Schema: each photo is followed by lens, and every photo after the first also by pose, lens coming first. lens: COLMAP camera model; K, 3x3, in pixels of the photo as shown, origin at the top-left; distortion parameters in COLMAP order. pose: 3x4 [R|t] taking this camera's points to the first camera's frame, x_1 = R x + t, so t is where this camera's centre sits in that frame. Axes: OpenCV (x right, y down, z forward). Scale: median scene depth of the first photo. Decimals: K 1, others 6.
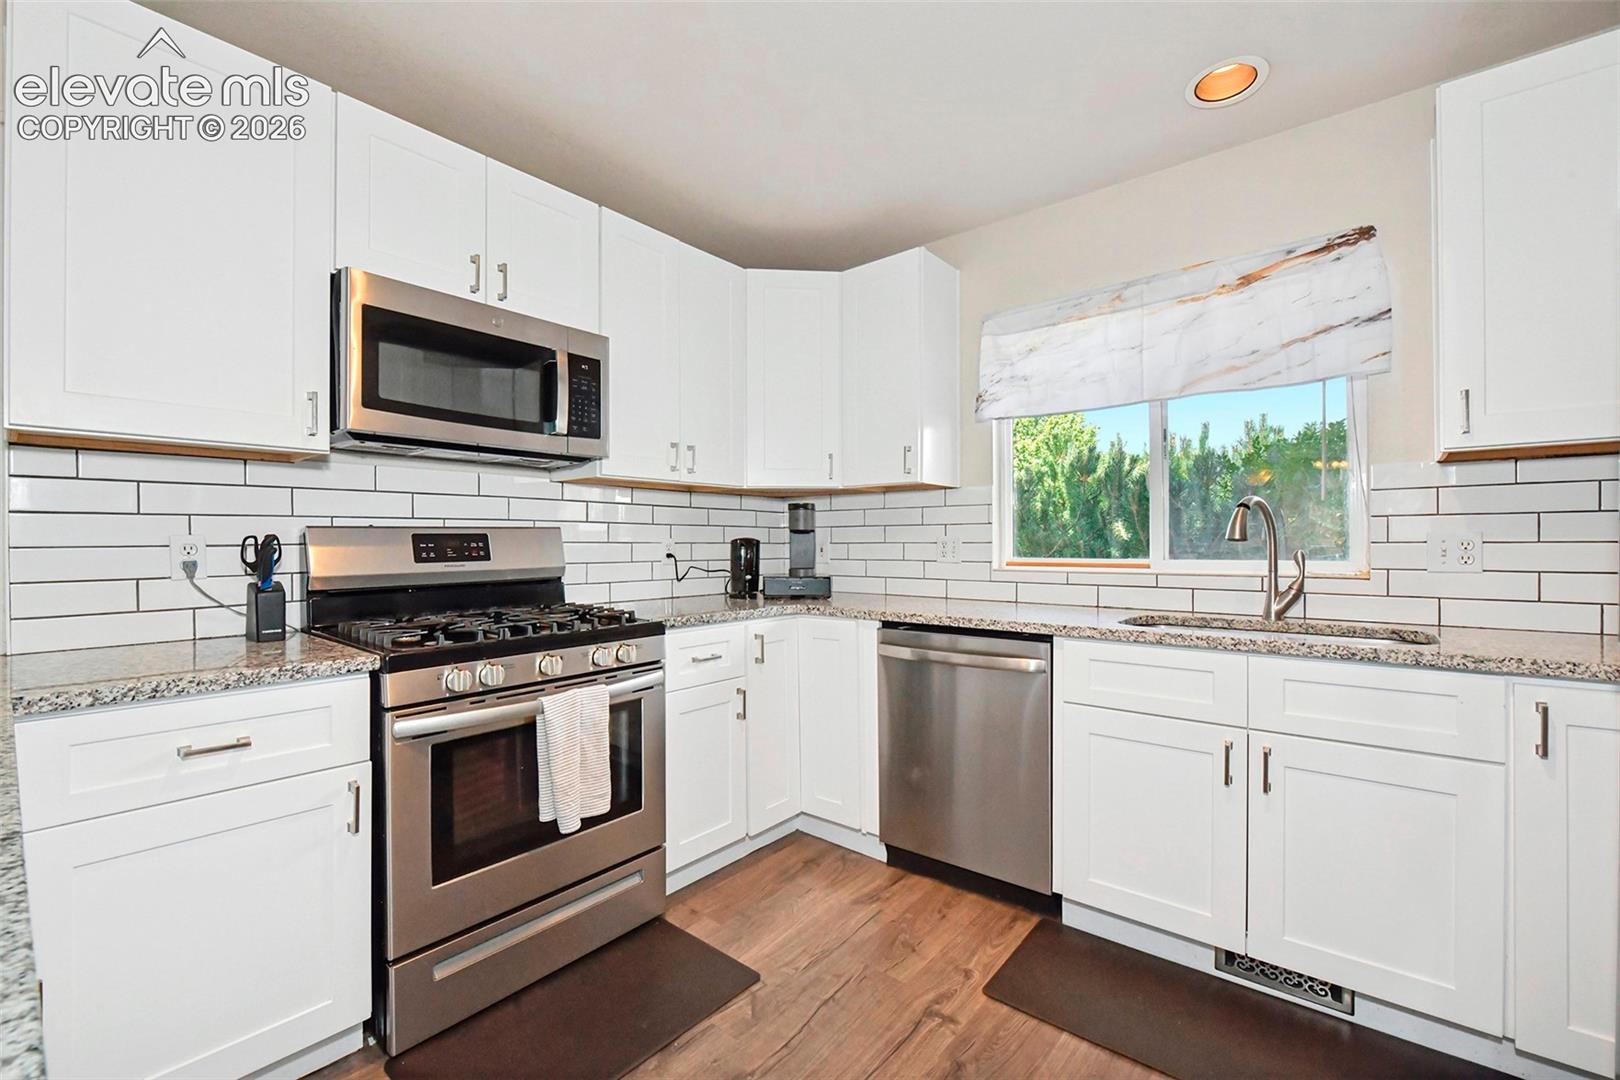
lens RADIAL K [[680.2, 0, 808.4], [0, 680.2, 540.4], [0, 0, 1]] dist [-0.005449, -0.001135]
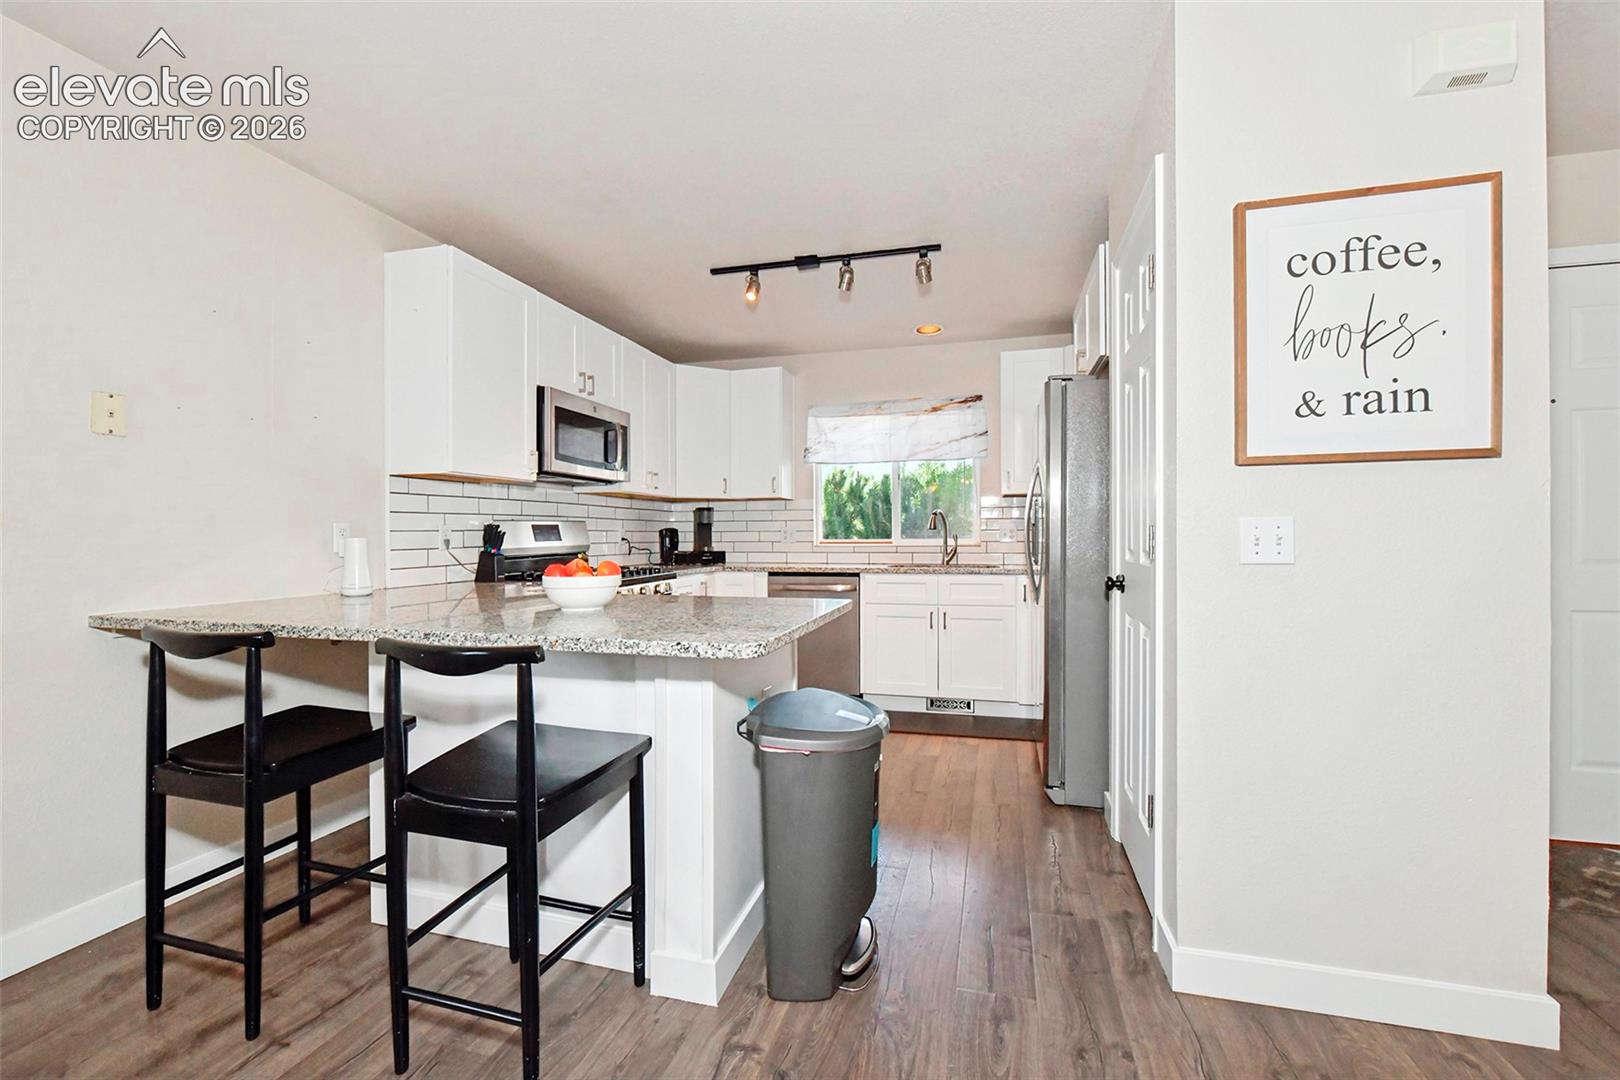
lens RADIAL K [[680.2, 0, 809.4], [0, 680.2, 535.0], [0, 0, 1]] dist [-0.005449, -0.001135]
pose [[0.913088, -0.001704, 0.407758, -0.583440], [0.001241, 0.999998, 0.001398, 0.013915], [-0.407760, -0.000771, 0.913089, -0.790510]]
